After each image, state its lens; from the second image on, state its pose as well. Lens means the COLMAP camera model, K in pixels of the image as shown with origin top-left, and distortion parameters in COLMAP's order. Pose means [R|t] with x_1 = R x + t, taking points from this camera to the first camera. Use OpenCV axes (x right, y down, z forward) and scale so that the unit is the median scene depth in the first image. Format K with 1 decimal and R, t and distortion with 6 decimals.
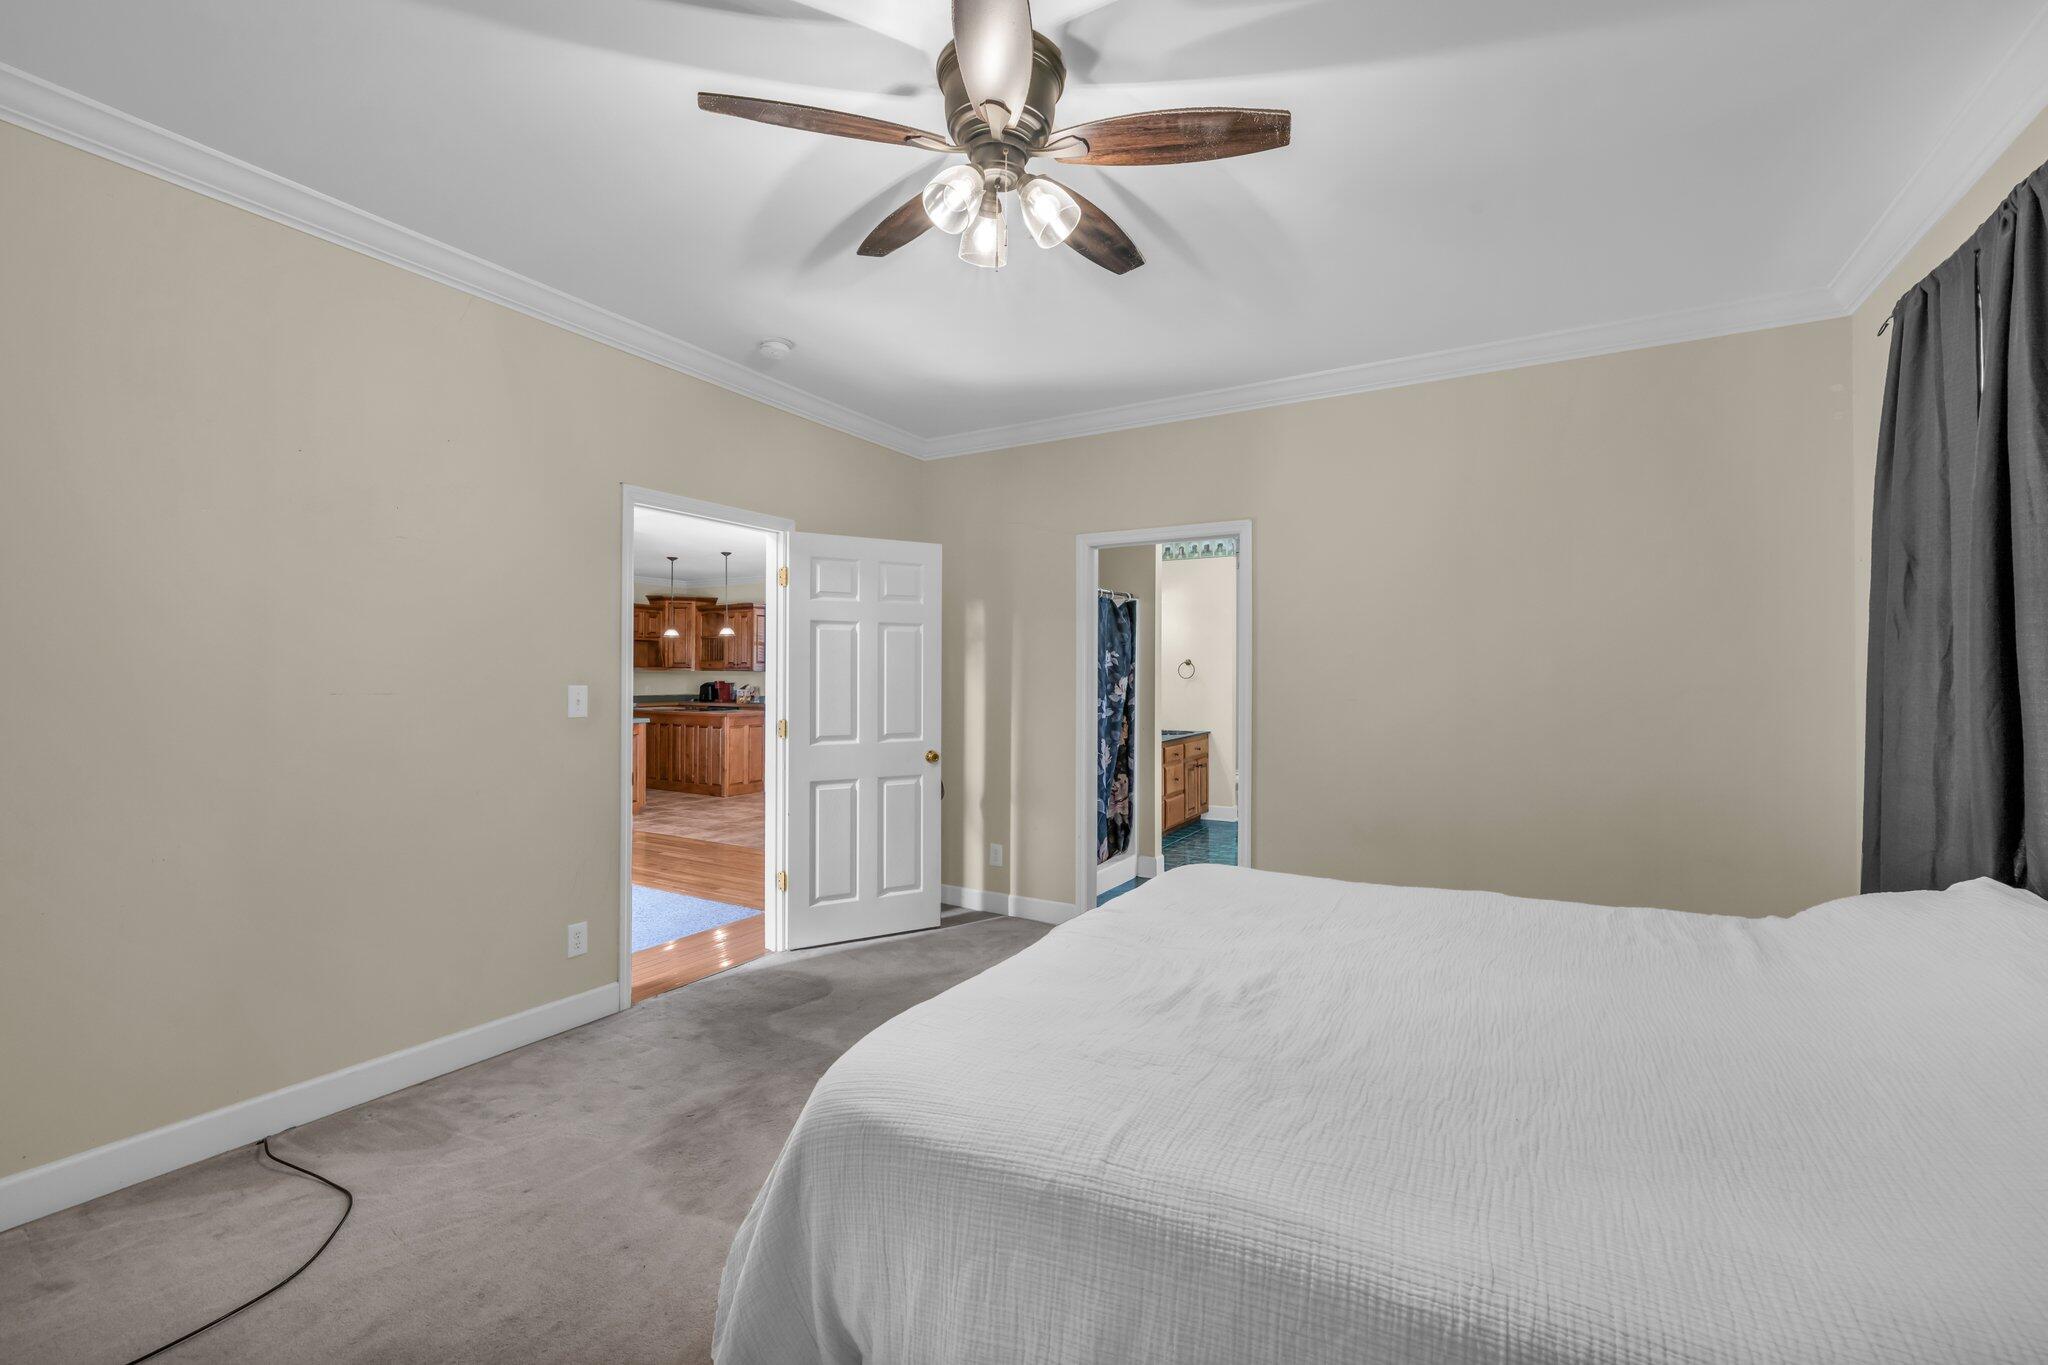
lens RADIAL K [[872.3, 0, 1024.2], [0, 872.3, 679.1], [0, 0, 1]] dist [-0.000840, 0.000411]
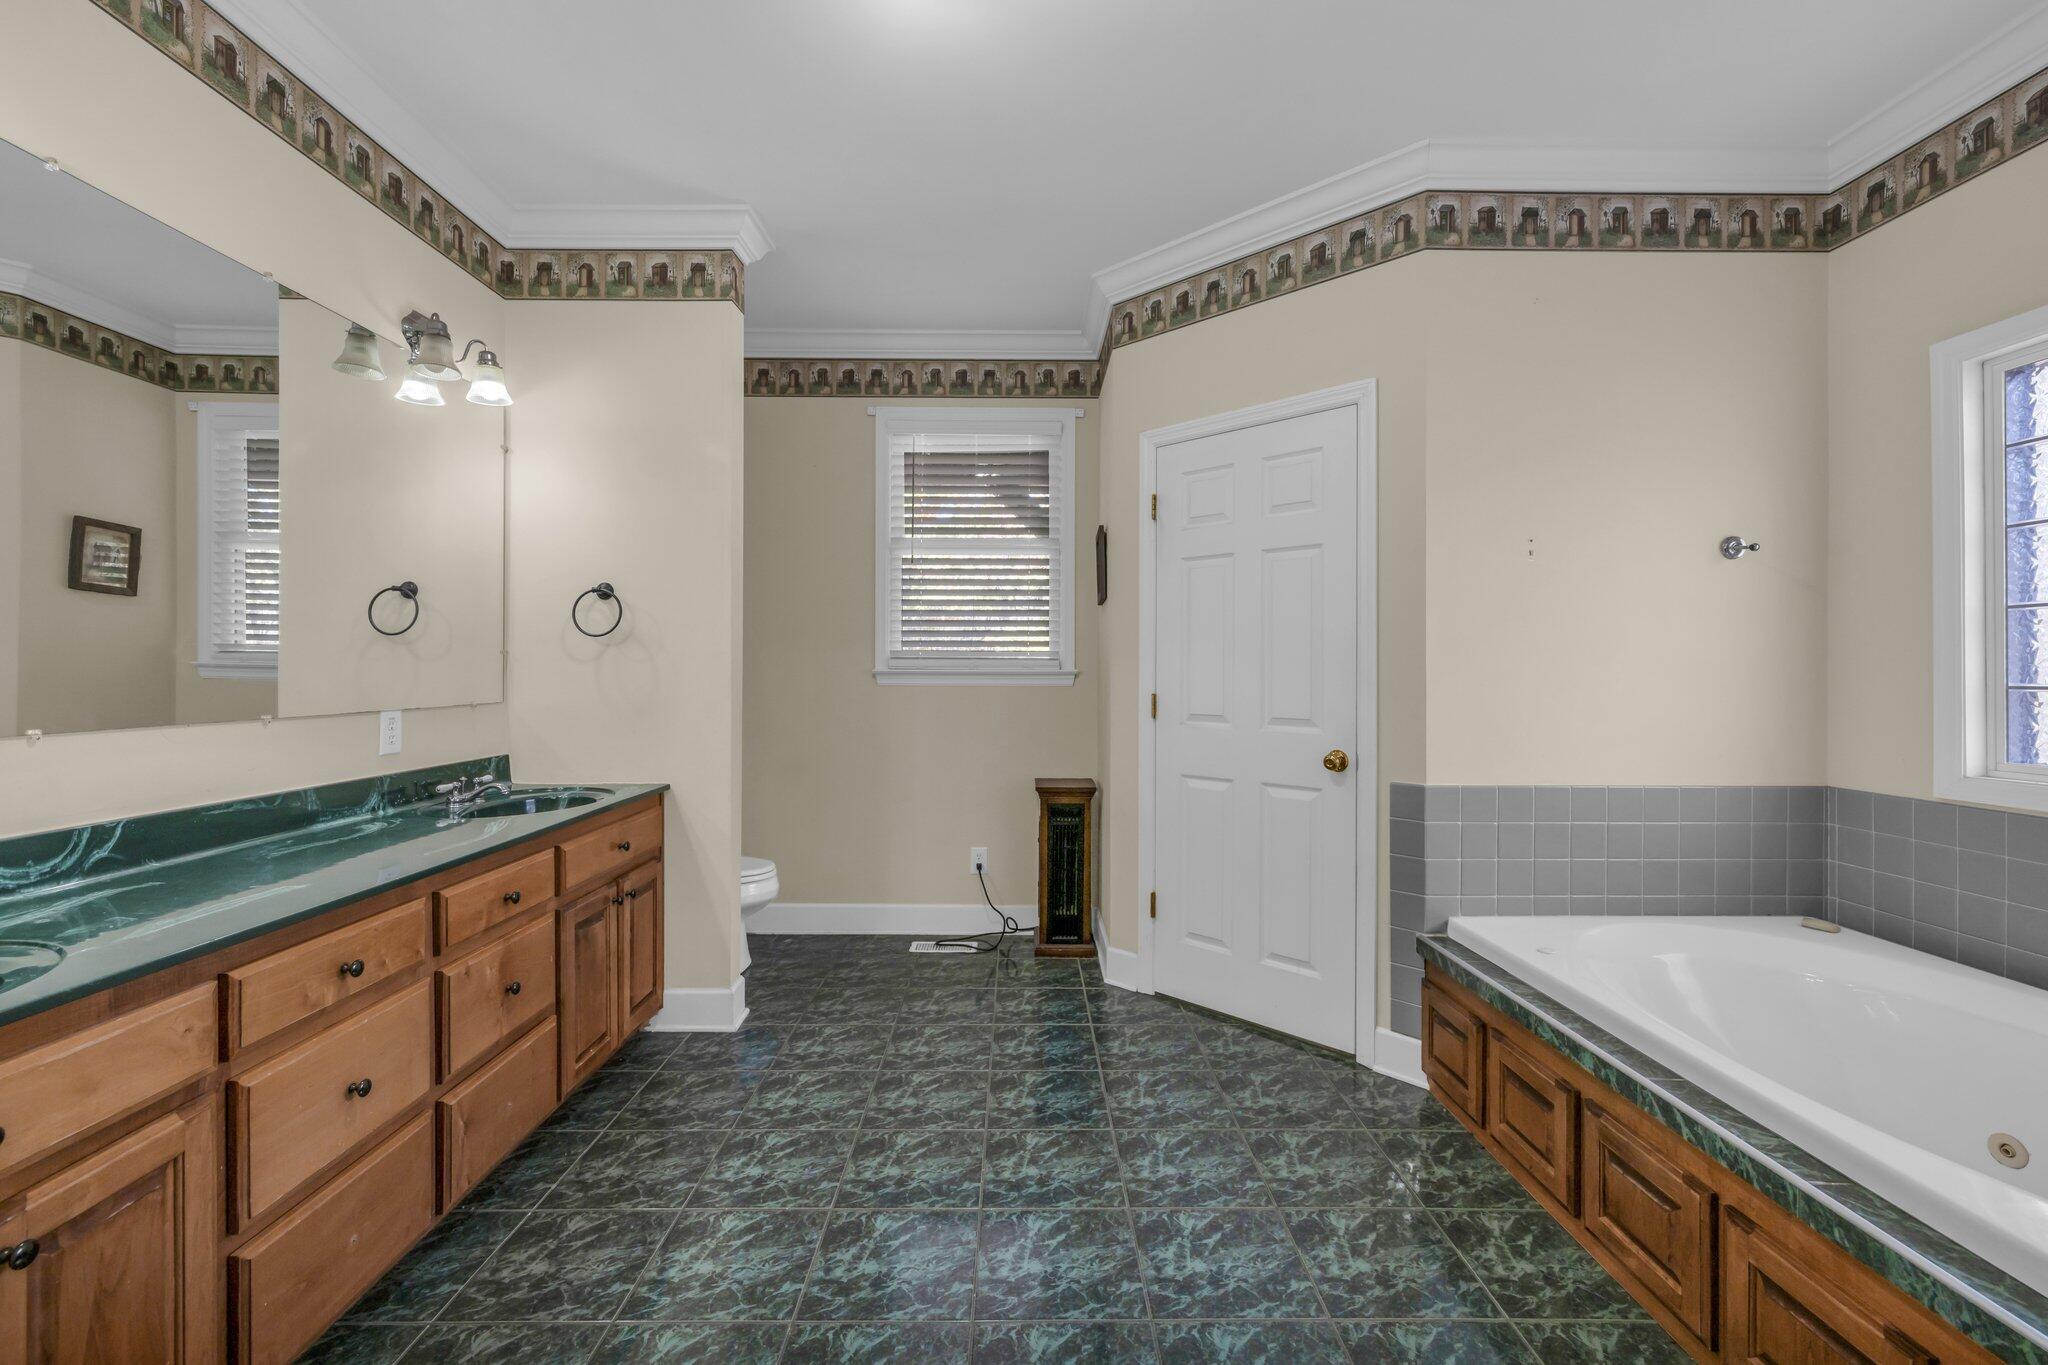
lens RADIAL K [[872.3, 0, 1027.4], [0, 872.3, 674.3], [0, 0, 1]] dist [-0.000840, 0.000411]
pose [[0.871400, -0.001454, 0.490571, 0.166904], [-0.001860, 0.999979, 0.006269, 0.012018], [-0.490570, -0.006375, 0.871379, 0.620781]]
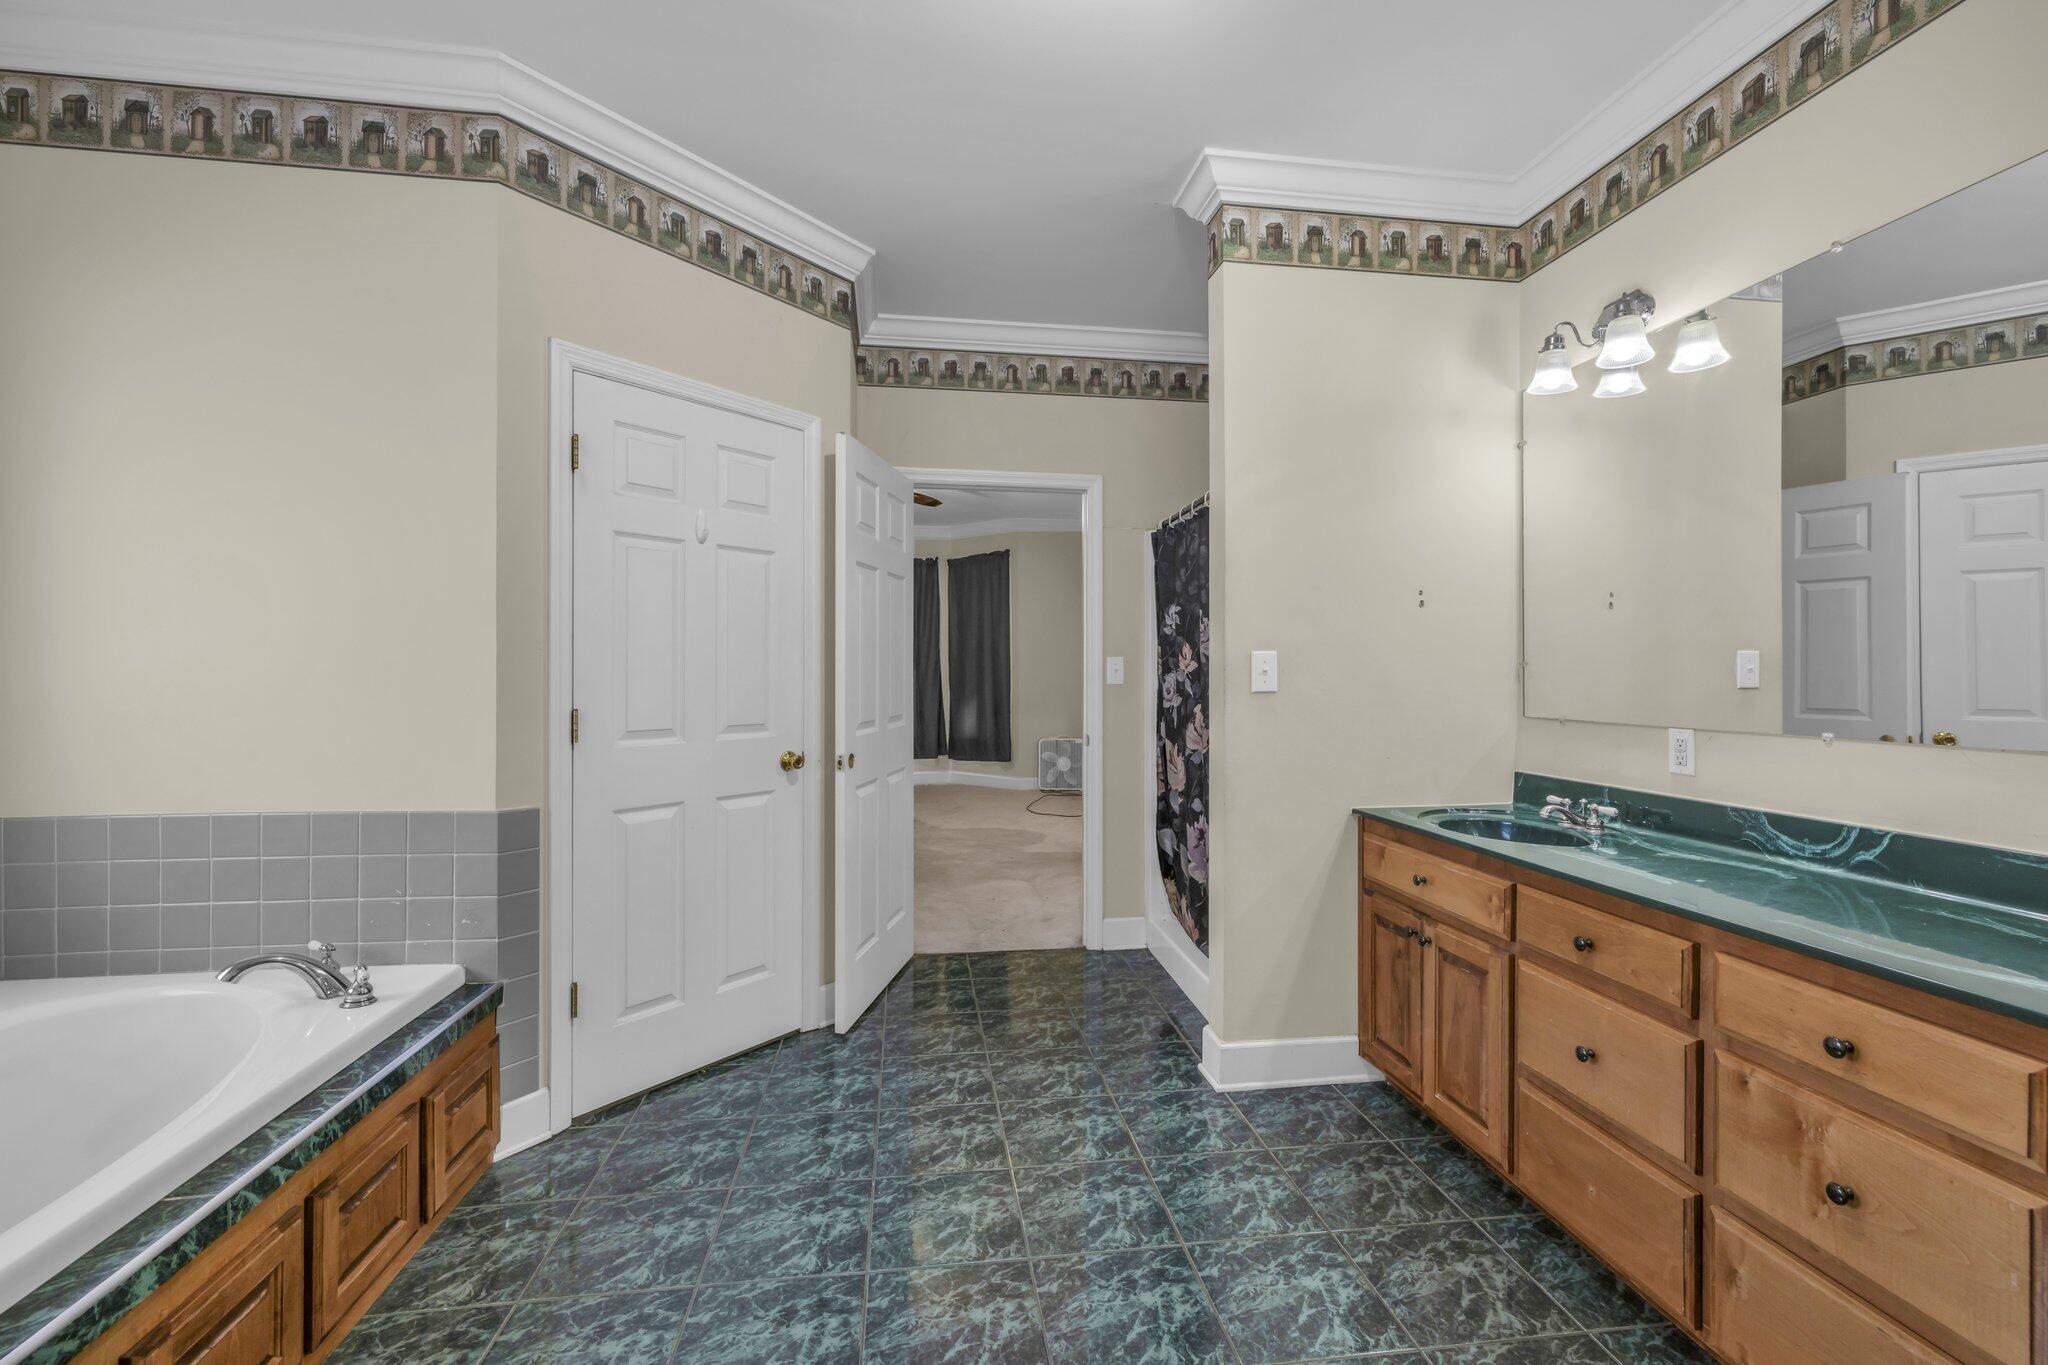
lens RADIAL K [[872.3, 0, 1041.3], [0, 872.3, 666.0], [0, 0, 1]] dist [-0.000840, 0.000411]
pose [[-0.796958, 0.000817, -0.604034, 0.371578], [0.001982, 0.999997, -0.001262, 0.008648], [0.604031, -0.002203, -0.796958, 0.956205]]
